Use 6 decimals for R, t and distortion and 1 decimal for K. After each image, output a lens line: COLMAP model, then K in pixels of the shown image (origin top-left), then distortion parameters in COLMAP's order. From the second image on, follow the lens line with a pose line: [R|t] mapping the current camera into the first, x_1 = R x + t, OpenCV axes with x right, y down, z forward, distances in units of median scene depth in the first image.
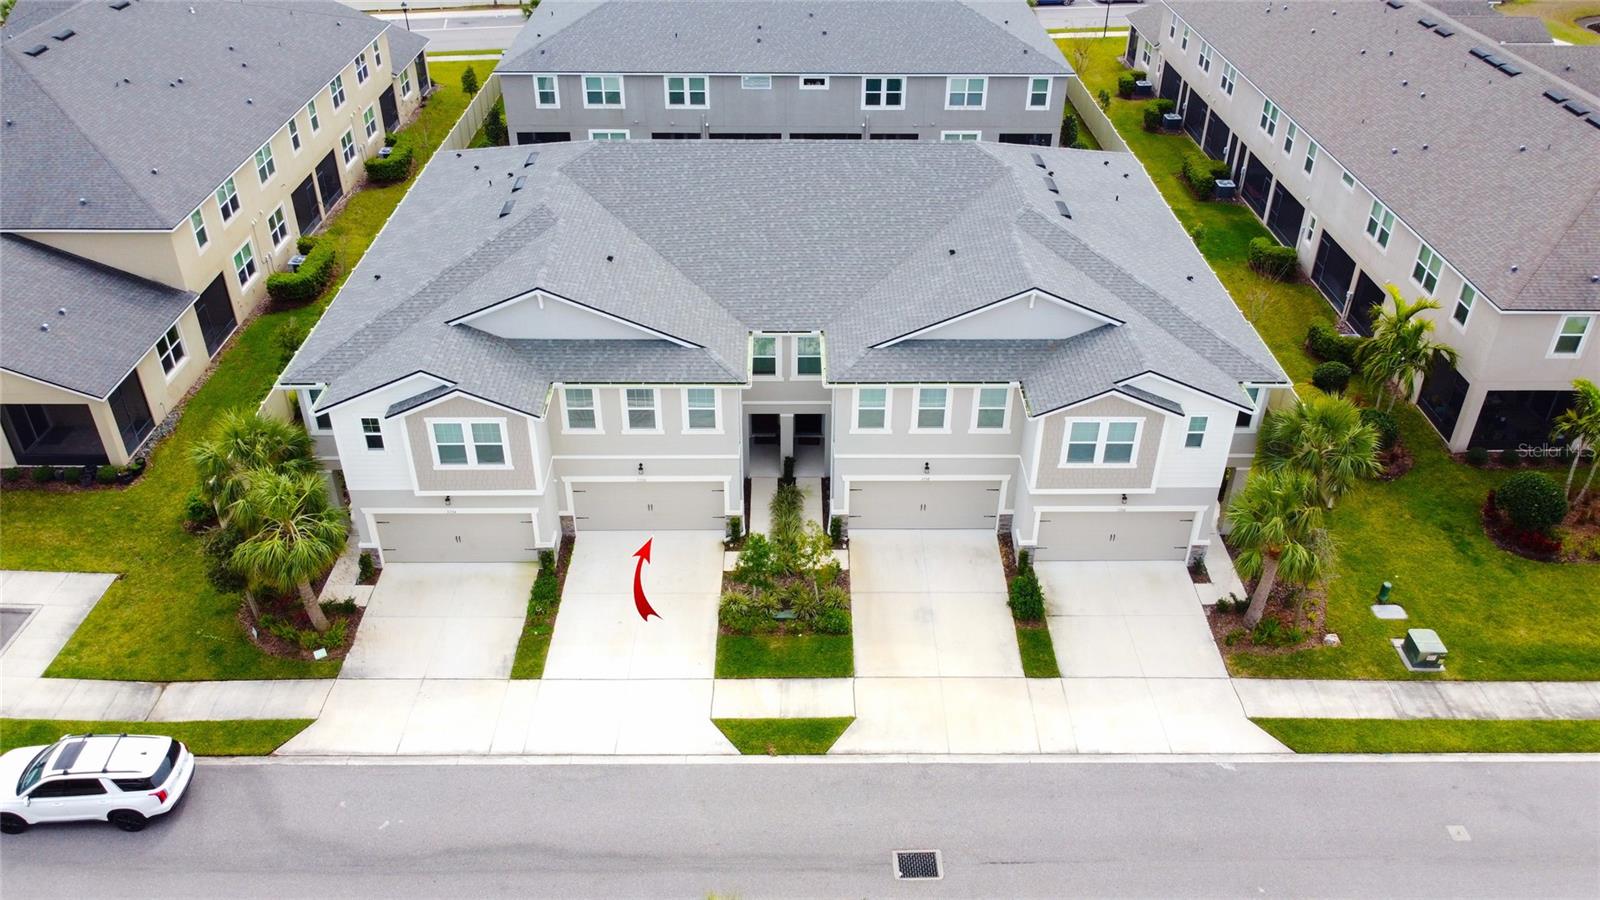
lens RADIAL K [[1212.0, 0, 800.2], [0, 1212.0, 452.1], [0, 0, 1]] dist [-0.001172, -0.000956]
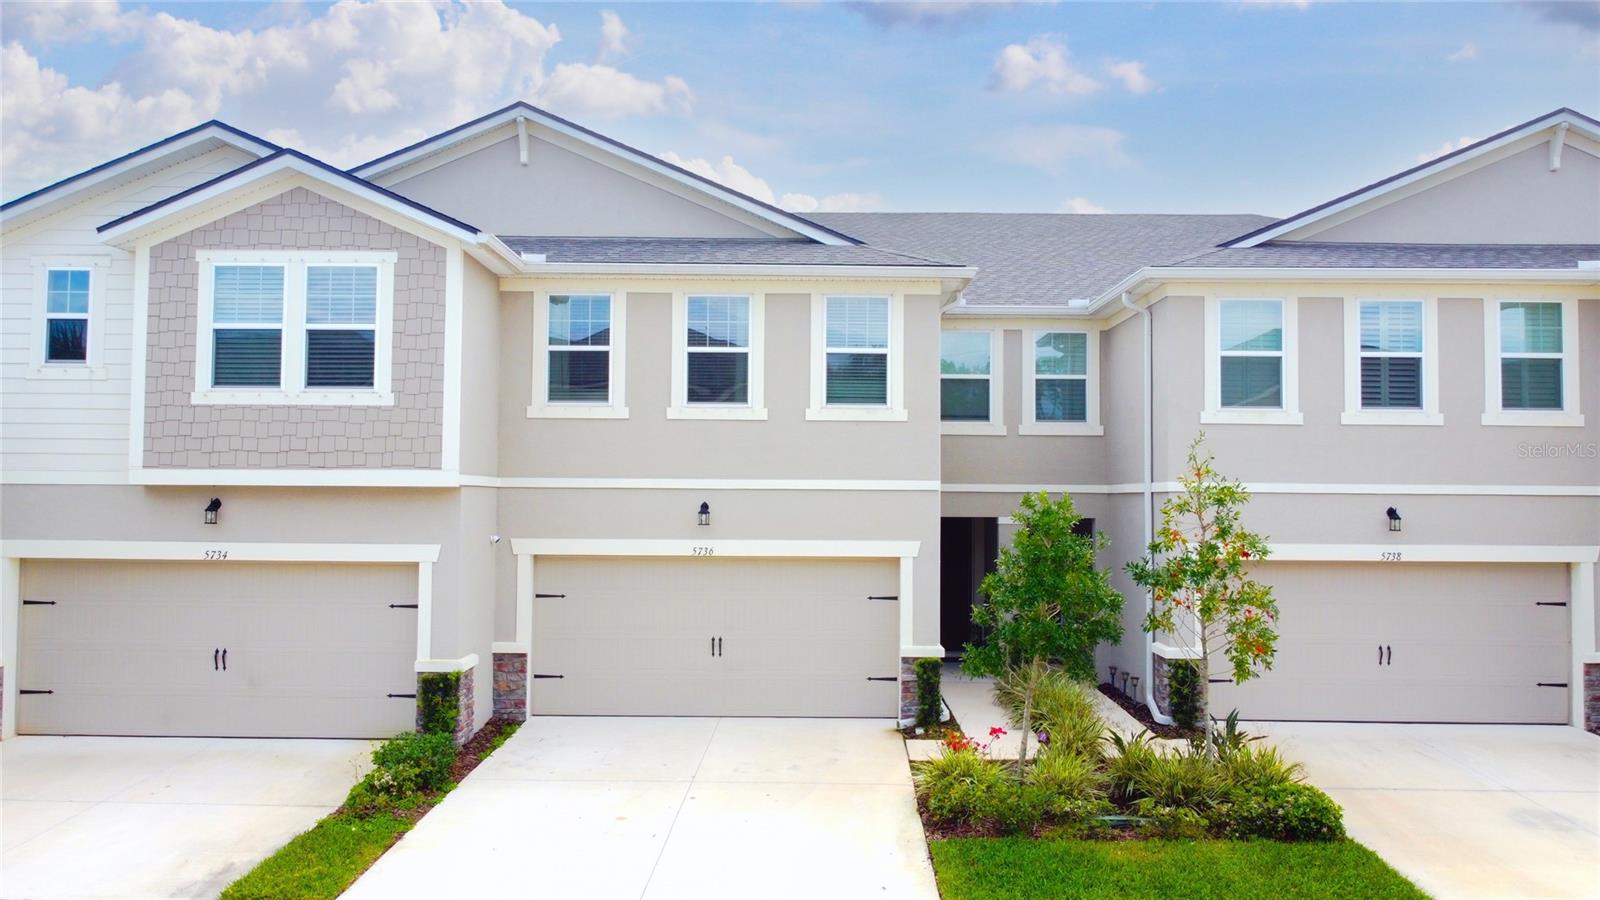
lens RADIAL K [[1212.0, 0, 796.9], [0, 1212.0, 448.8], [0, 0, 1]] dist [-0.001172, -0.000956]
pose [[0.999634, -0.002806, -0.026921, -0.088788], [-0.013725, 0.804714, -0.593504, 0.244557], [0.023329, 0.593656, 0.804381, 0.656592]]
